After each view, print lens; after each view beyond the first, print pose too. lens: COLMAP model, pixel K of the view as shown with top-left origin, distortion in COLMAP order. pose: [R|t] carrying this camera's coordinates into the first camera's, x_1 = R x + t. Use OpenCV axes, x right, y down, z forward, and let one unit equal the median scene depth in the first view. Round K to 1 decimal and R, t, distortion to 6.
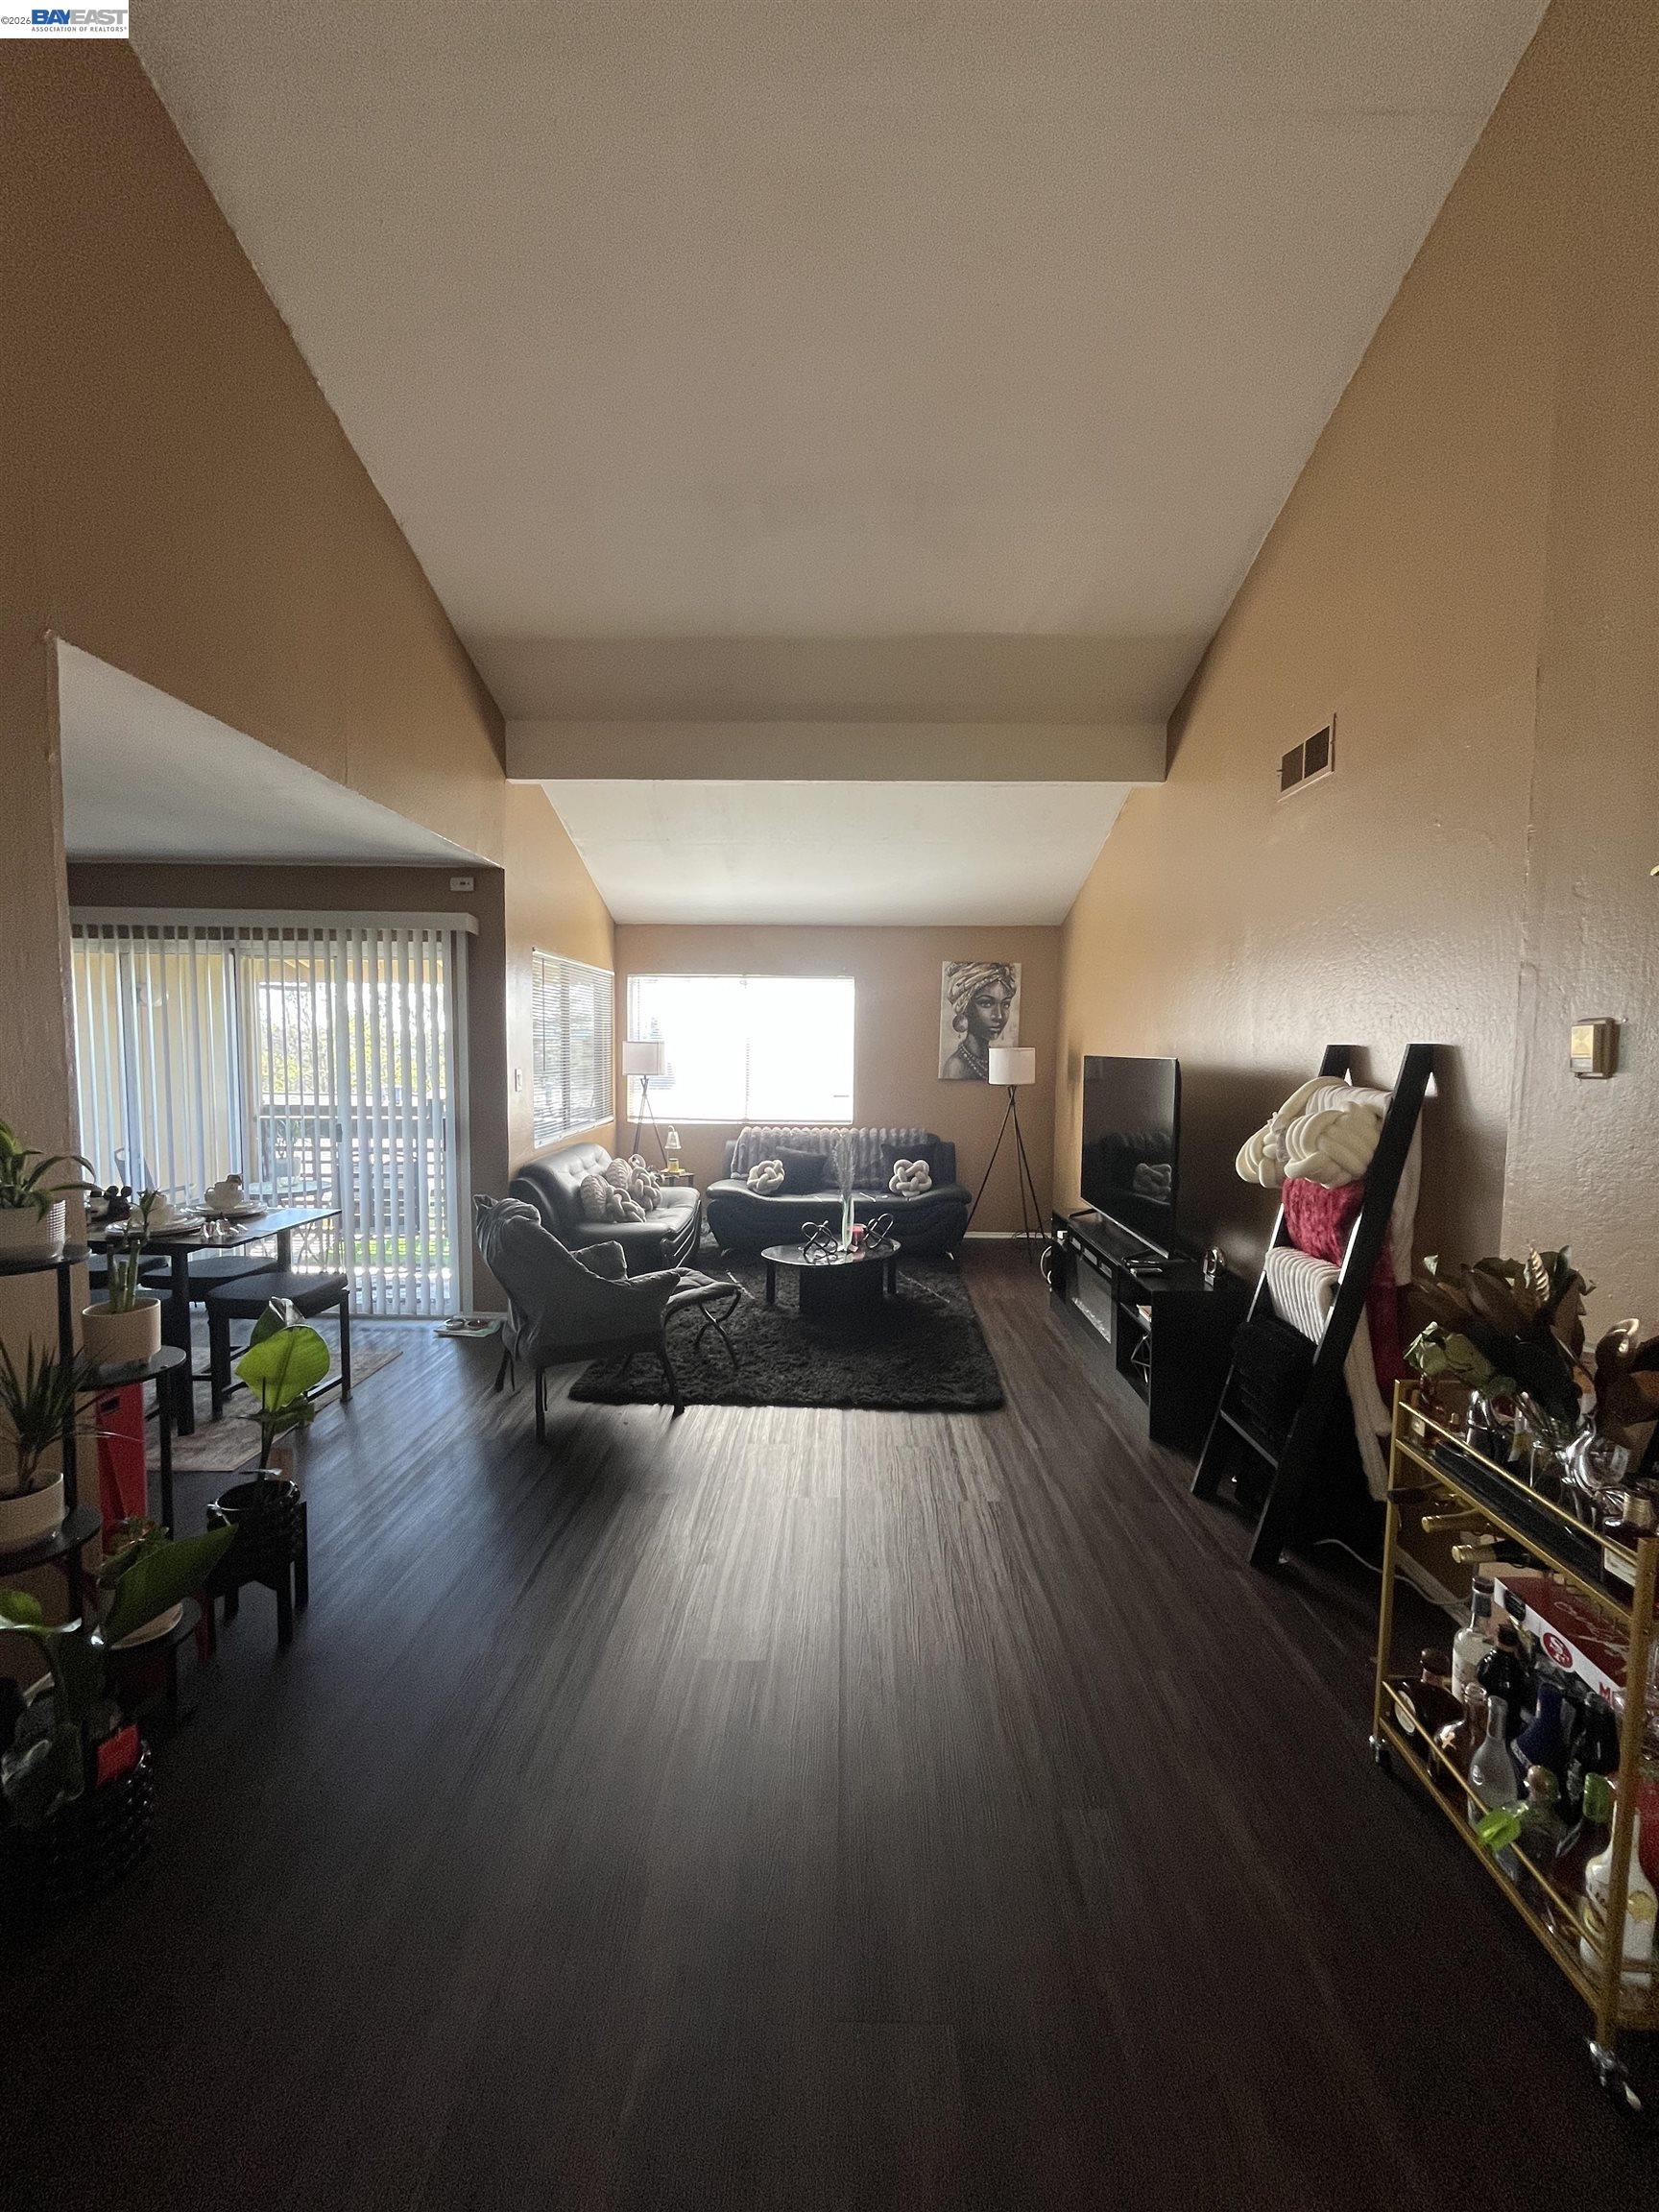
lens RADIAL K [[899.7, 0, 828.1], [0, 899.7, 1109.1], [0, 0, 1]] dist [-0.005859, 0.000546]
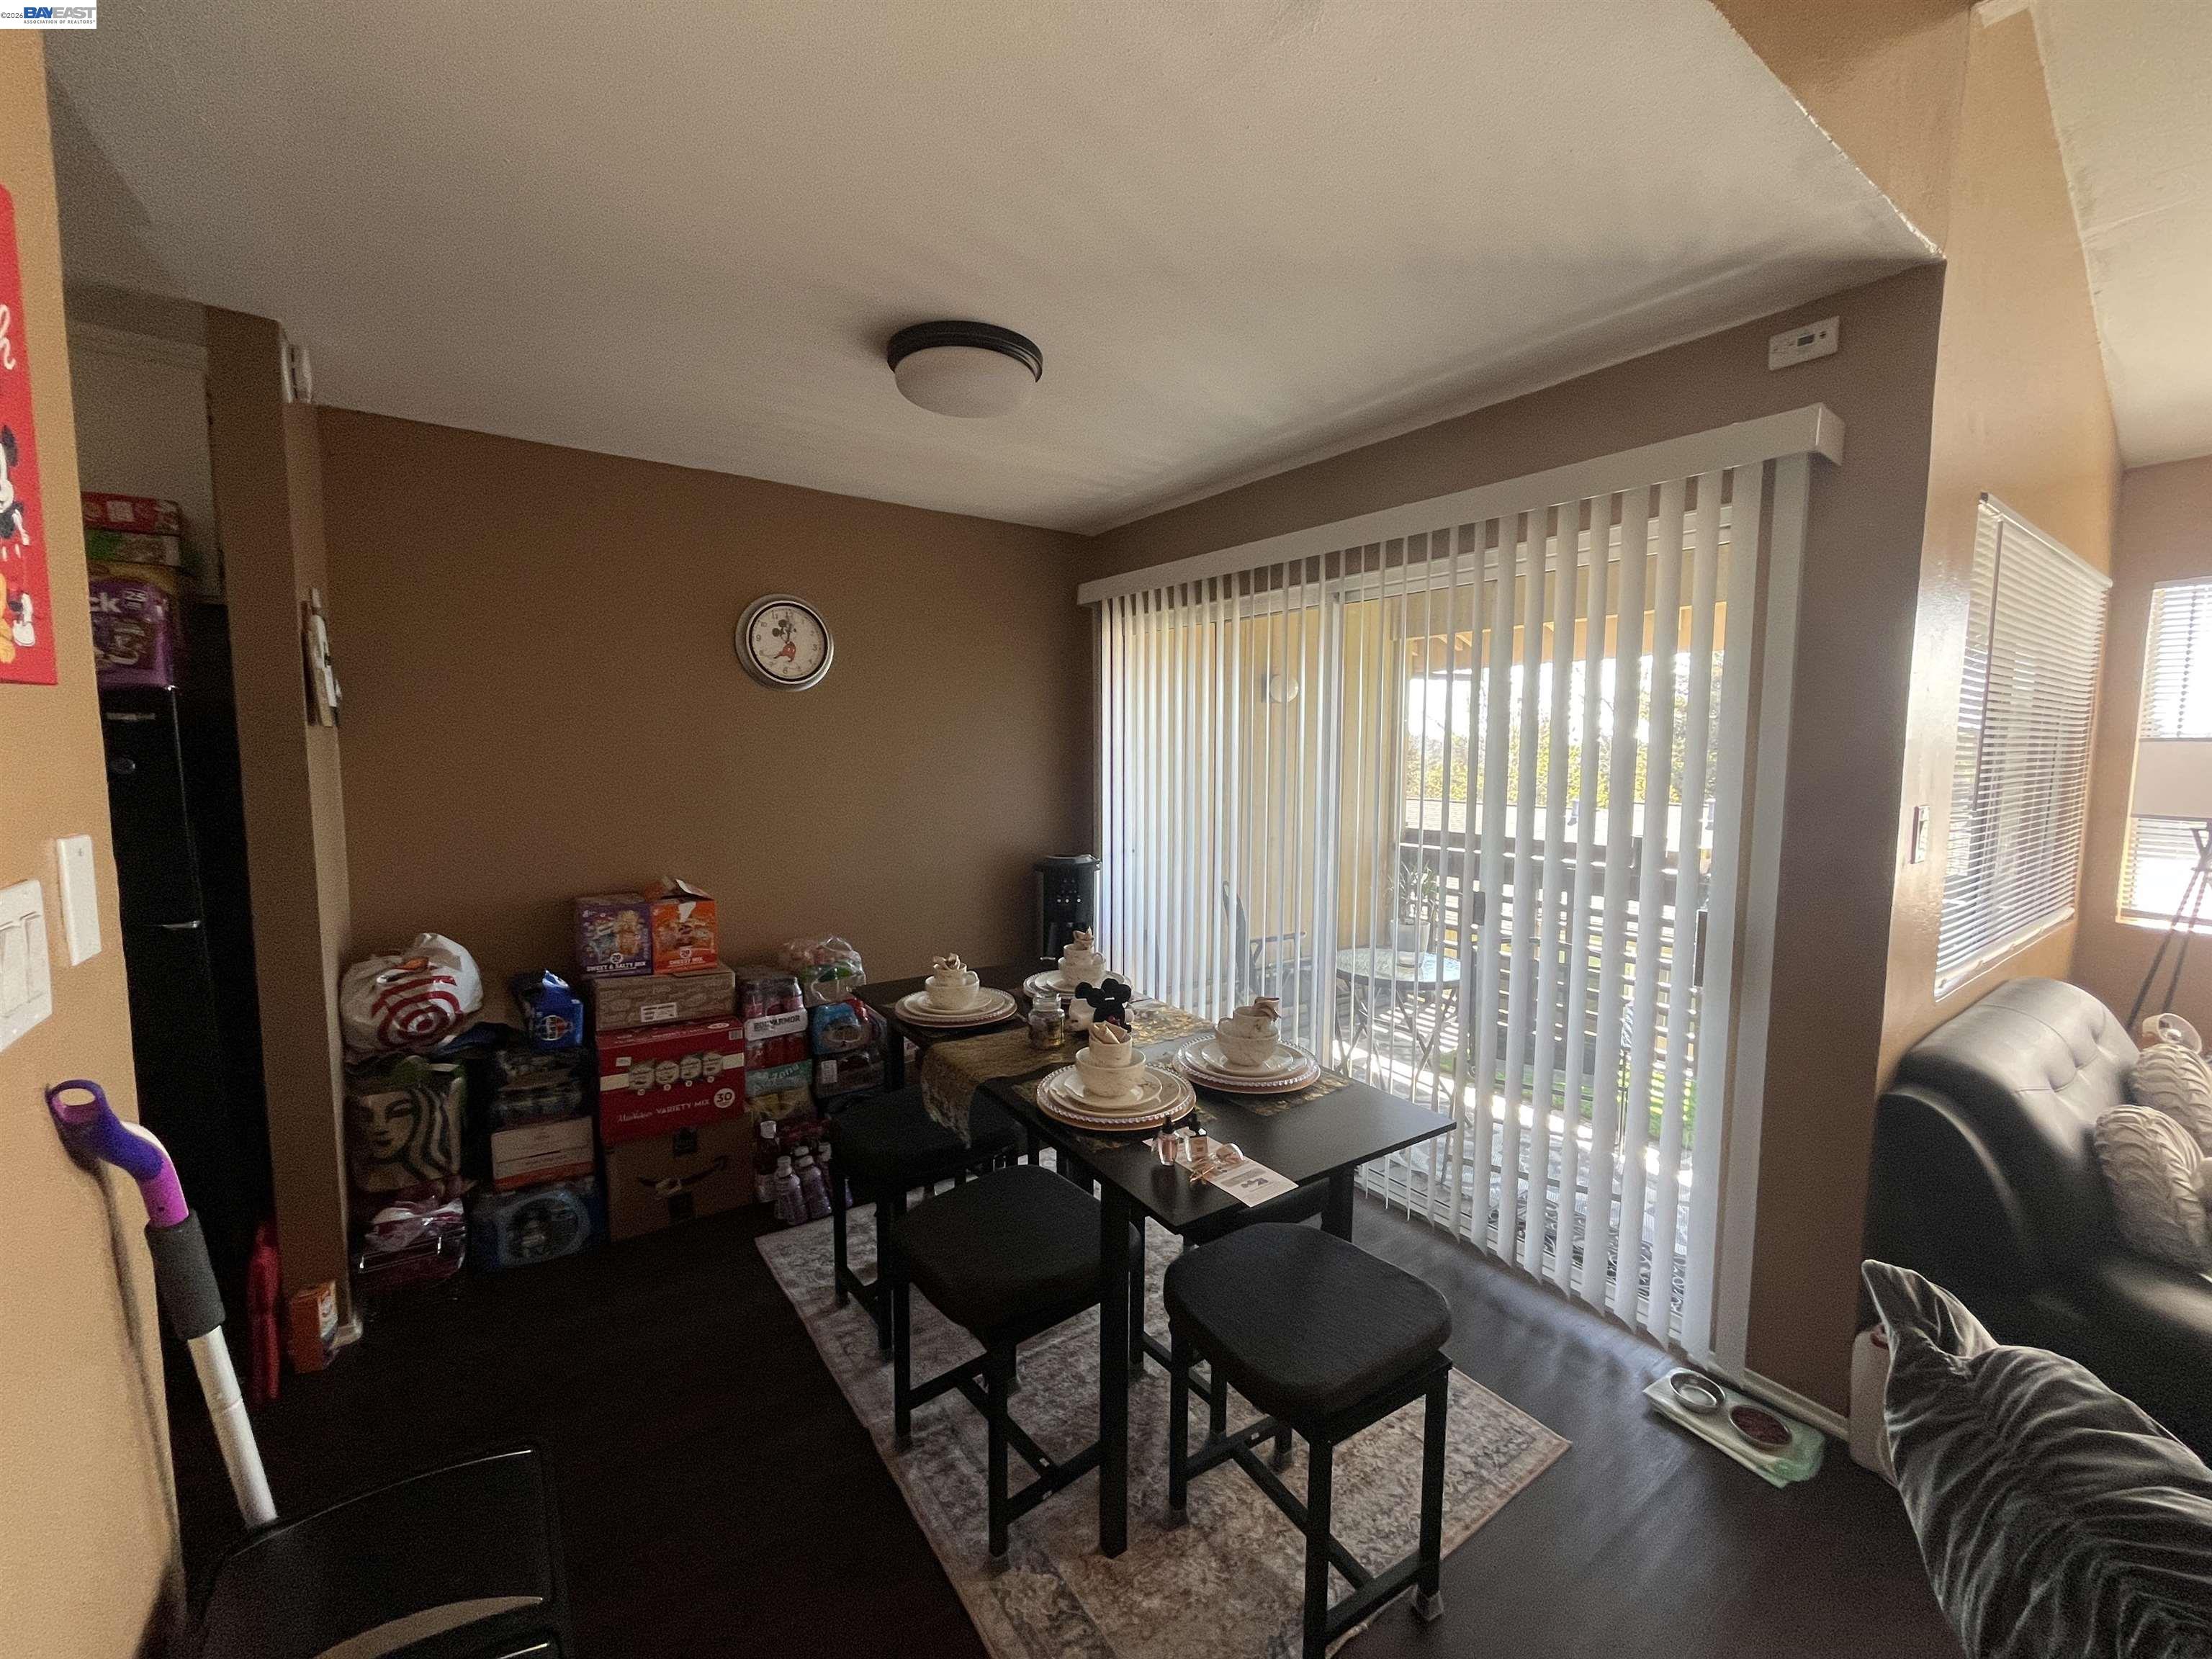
lens RADIAL K [[899.7, 0, 1098.9], [0, 899.7, 831.1], [0, 0, 1]] dist [-0.005859, 0.000546]
pose [[0.597525, 0.064462, -0.799255, -0.211113], [-0.056253, 0.997677, 0.038411, -0.022755], [0.799875, 0.022009, 0.599763, 0.412439]]
